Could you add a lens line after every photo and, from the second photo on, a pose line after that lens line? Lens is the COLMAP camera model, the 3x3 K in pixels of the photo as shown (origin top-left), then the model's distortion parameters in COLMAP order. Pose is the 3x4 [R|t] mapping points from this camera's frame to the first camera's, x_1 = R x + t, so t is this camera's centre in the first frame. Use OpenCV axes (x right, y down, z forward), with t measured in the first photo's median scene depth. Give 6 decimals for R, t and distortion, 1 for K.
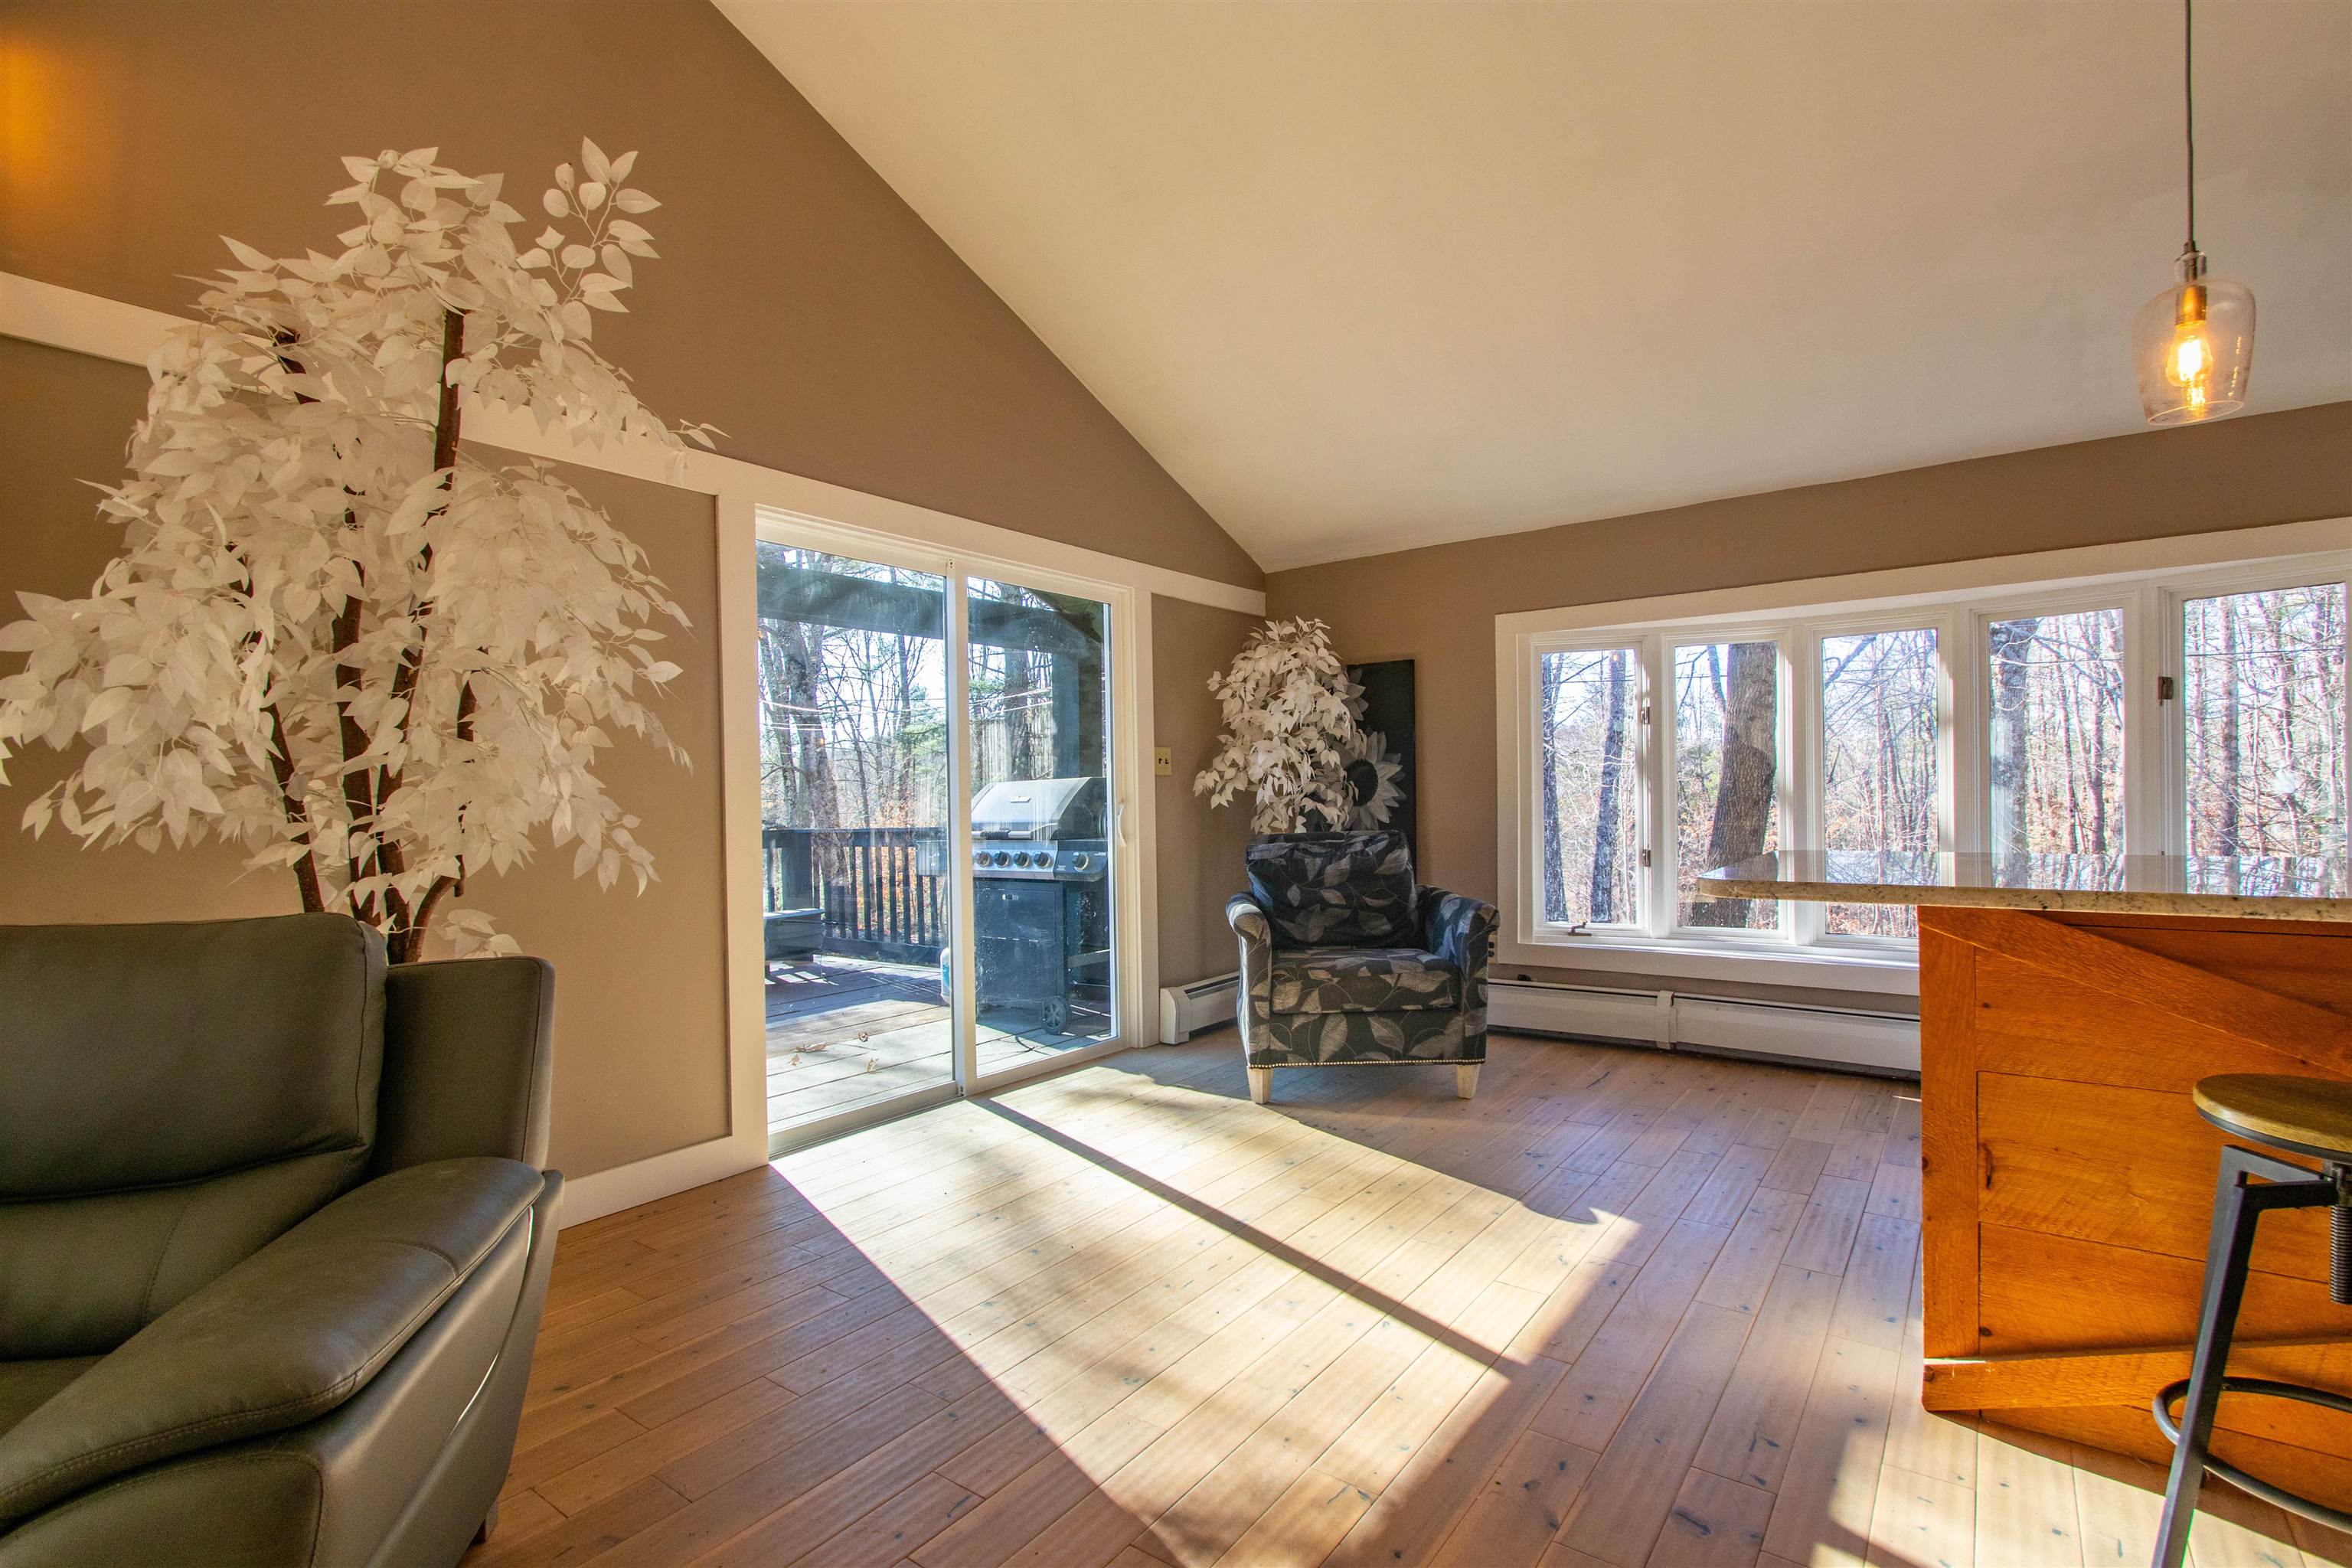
lens RADIAL K [[1088.6, 0, 1199.0], [0, 1088.6, 799.1], [0, 0, 1]] dist [0.005760, -0.007527]
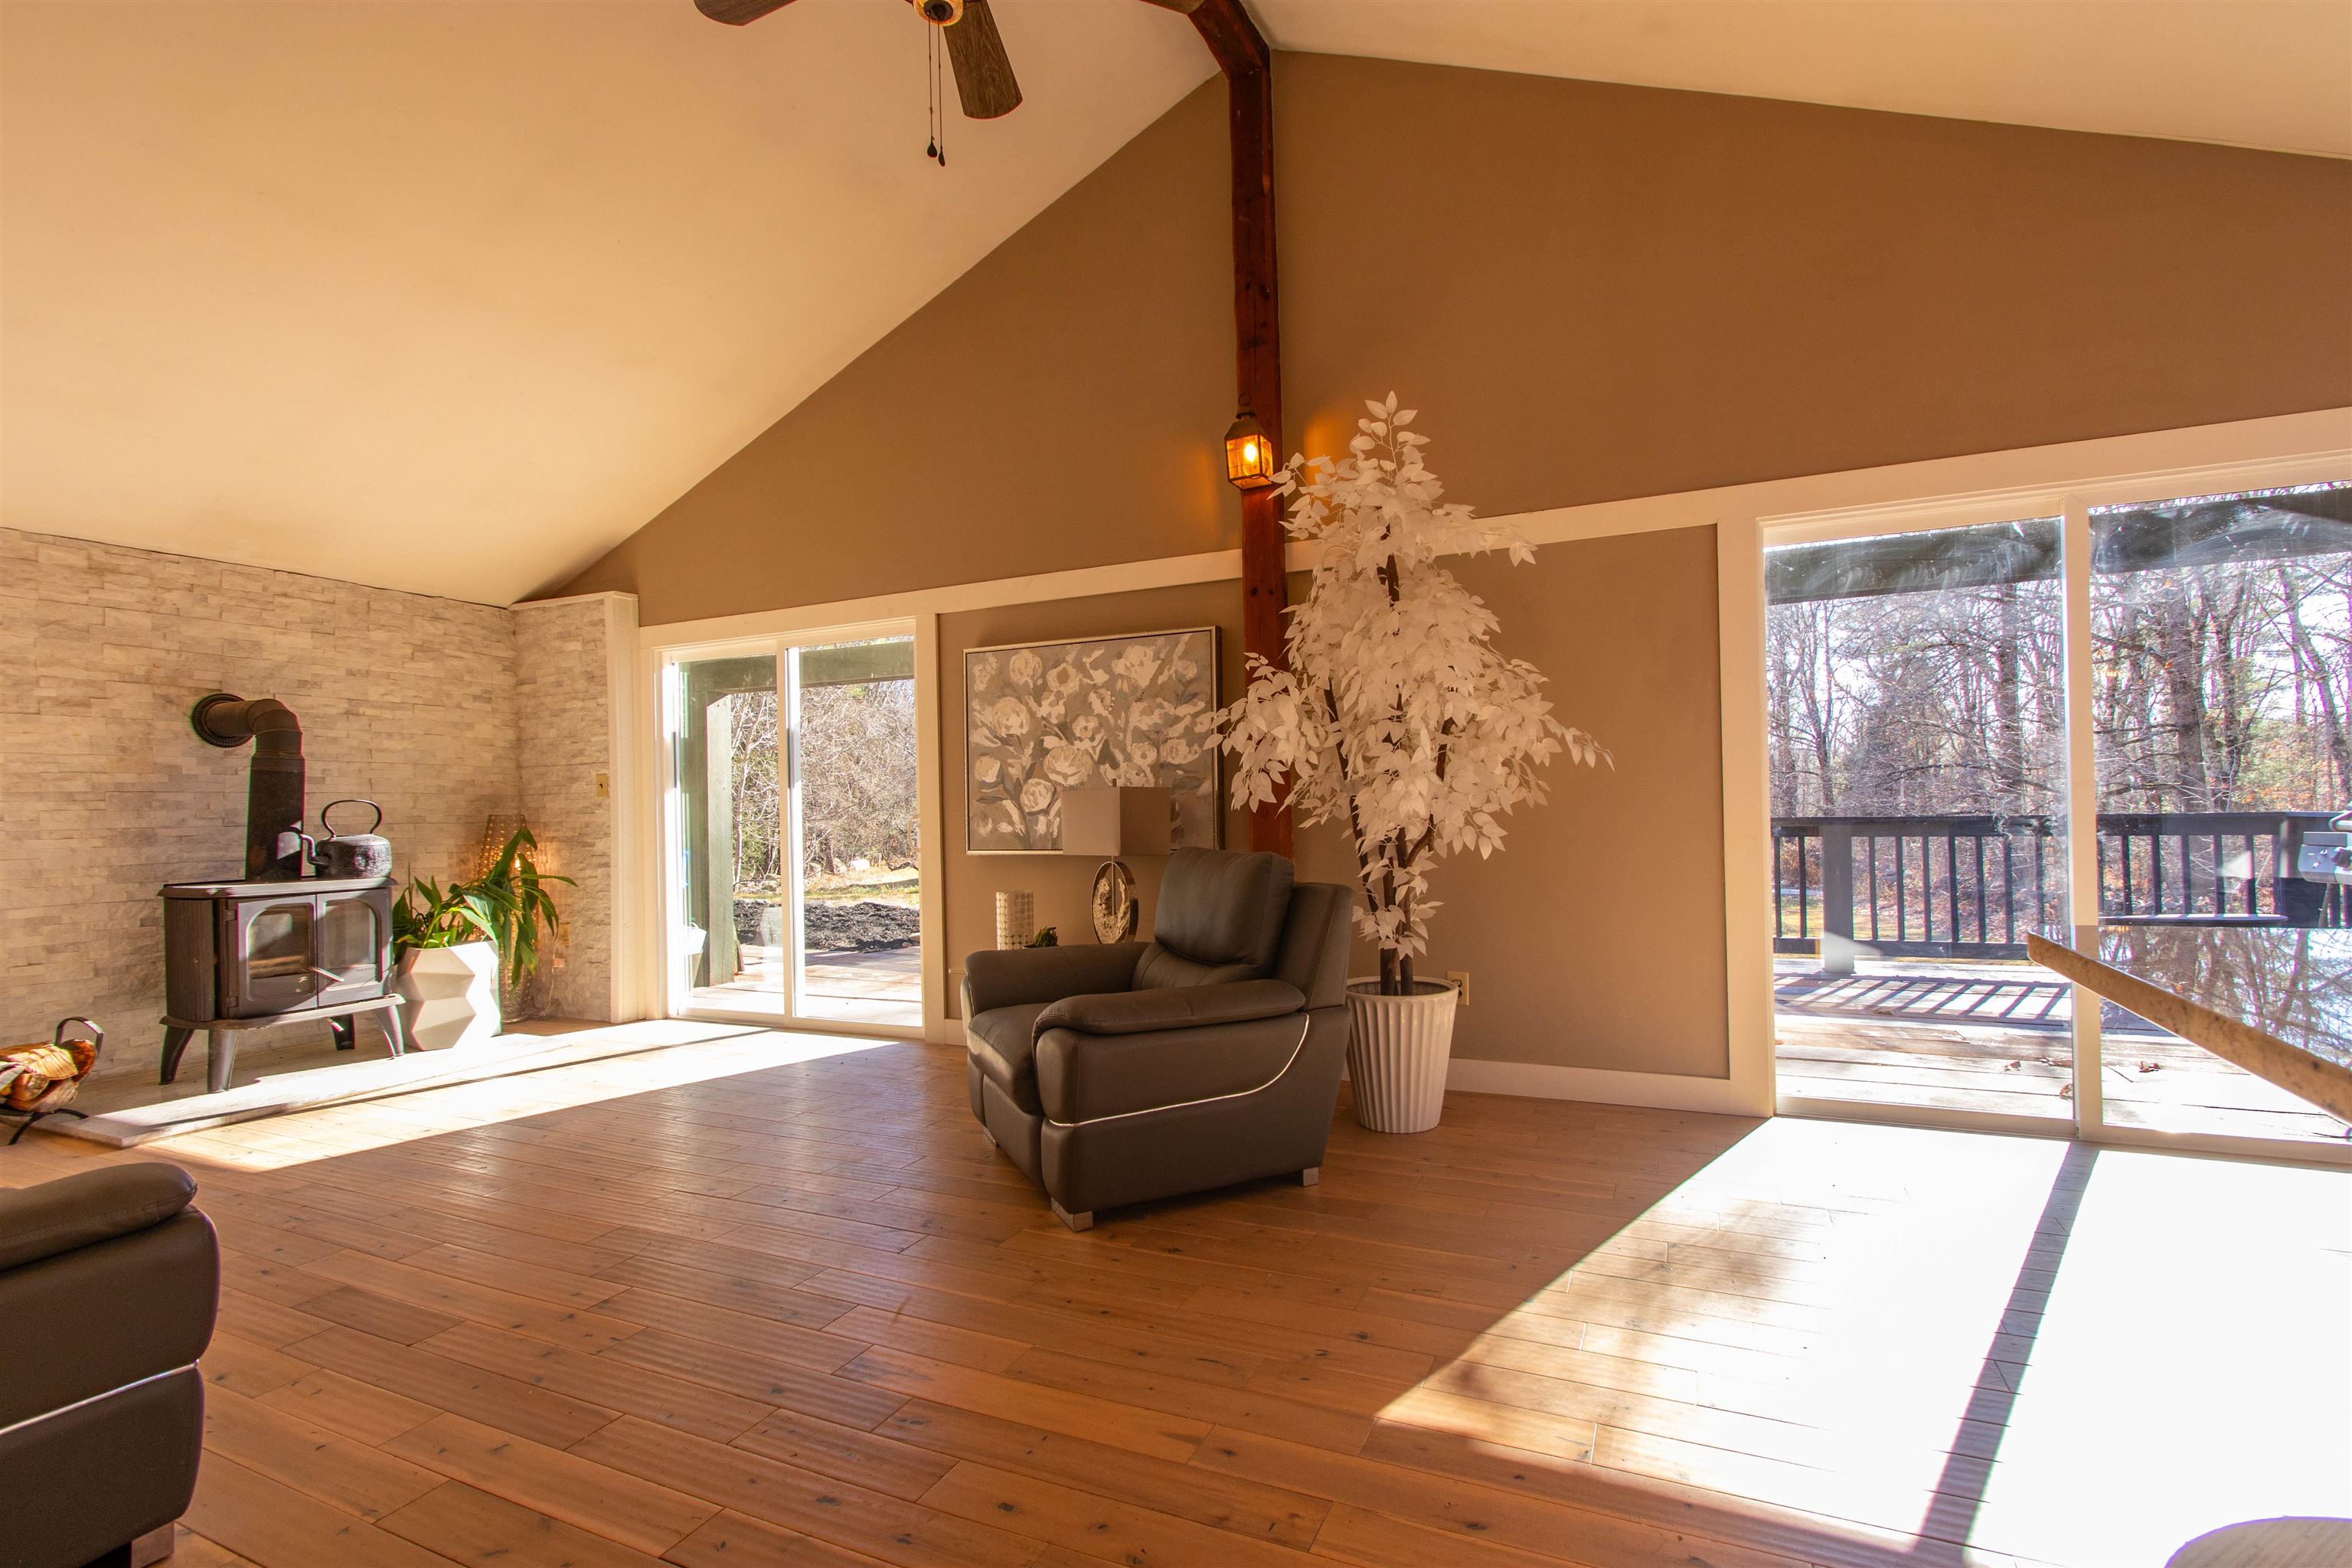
lens RADIAL K [[1088.6, 0, 1191.3], [0, 1088.6, 804.8], [0, 0, 1]] dist [0.005760, -0.007527]
pose [[0.193502, 0.012728, -0.981017, 0.431124], [0.018359, 0.999694, 0.016592, -0.008099], [0.980928, -0.021221, 0.193209, 0.166929]]
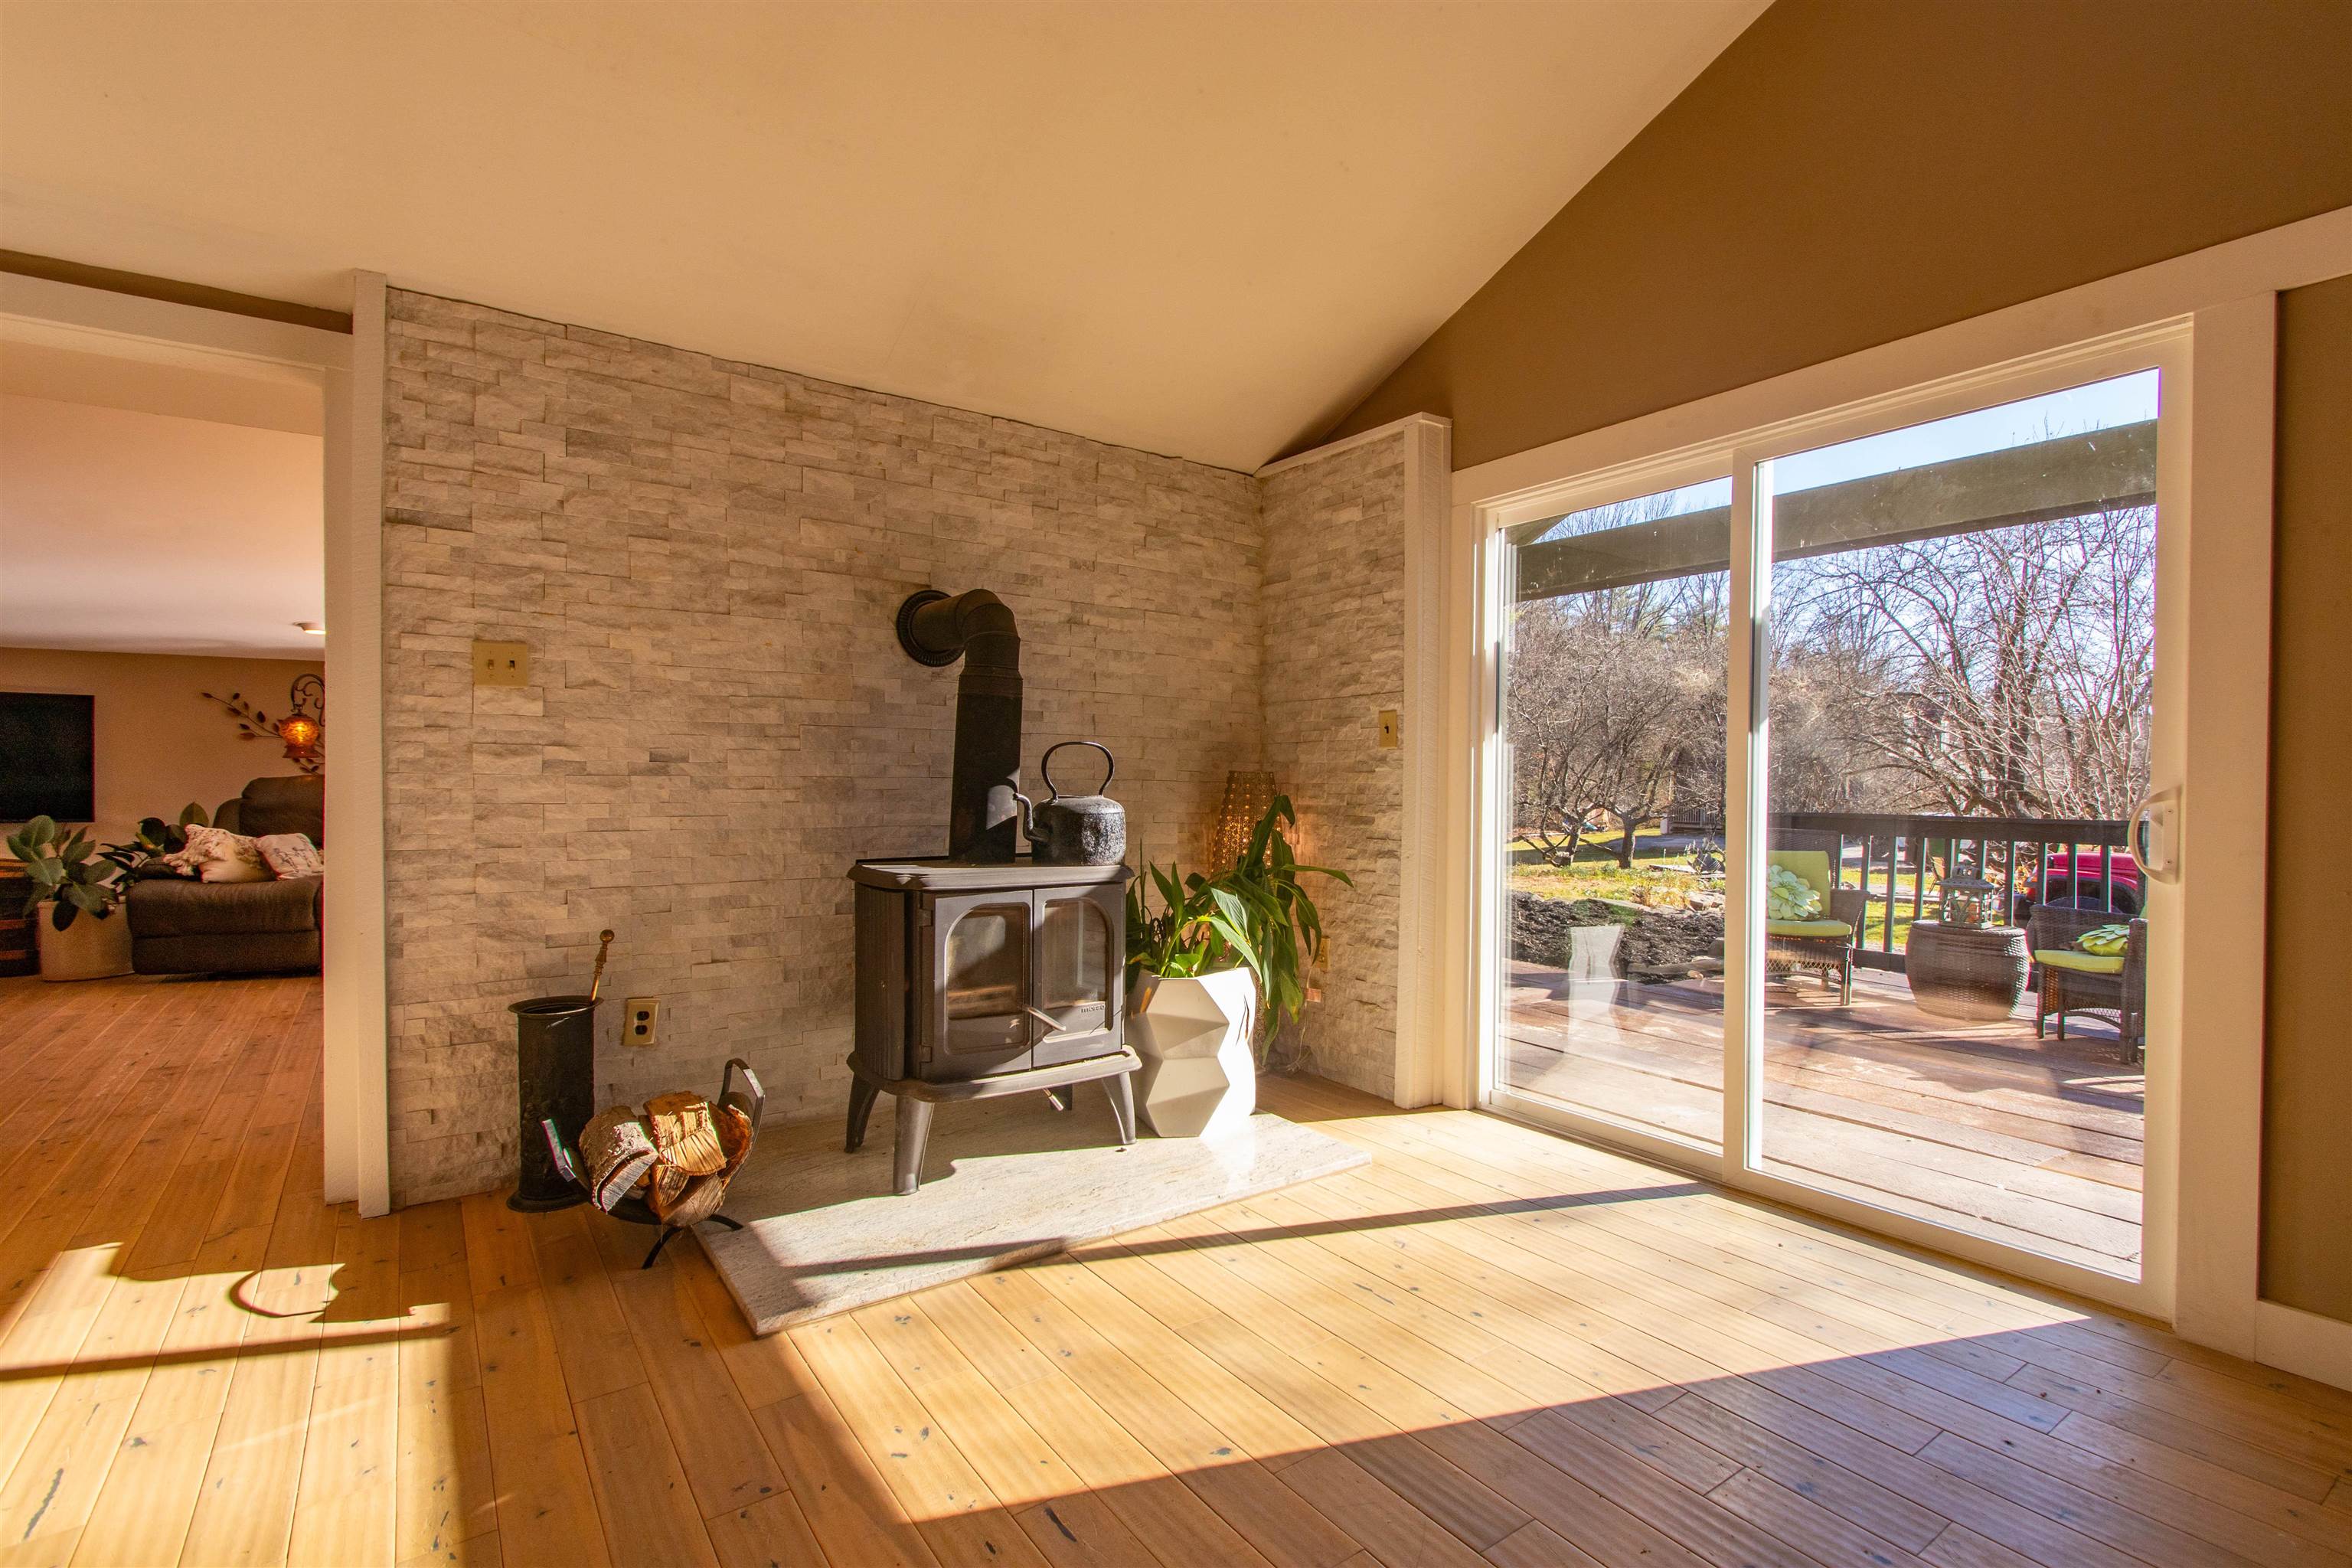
lens RADIAL K [[1088.6, 0, 1190.1], [0, 1088.6, 801.4], [0, 0, 1]] dist [0.005760, -0.007527]
pose [[-0.322019, 0.035060, -0.946084, -0.174139], [-0.000013, 0.999314, 0.037037, 0.002400], [0.946733, 0.011939, -0.321798, -0.160649]]
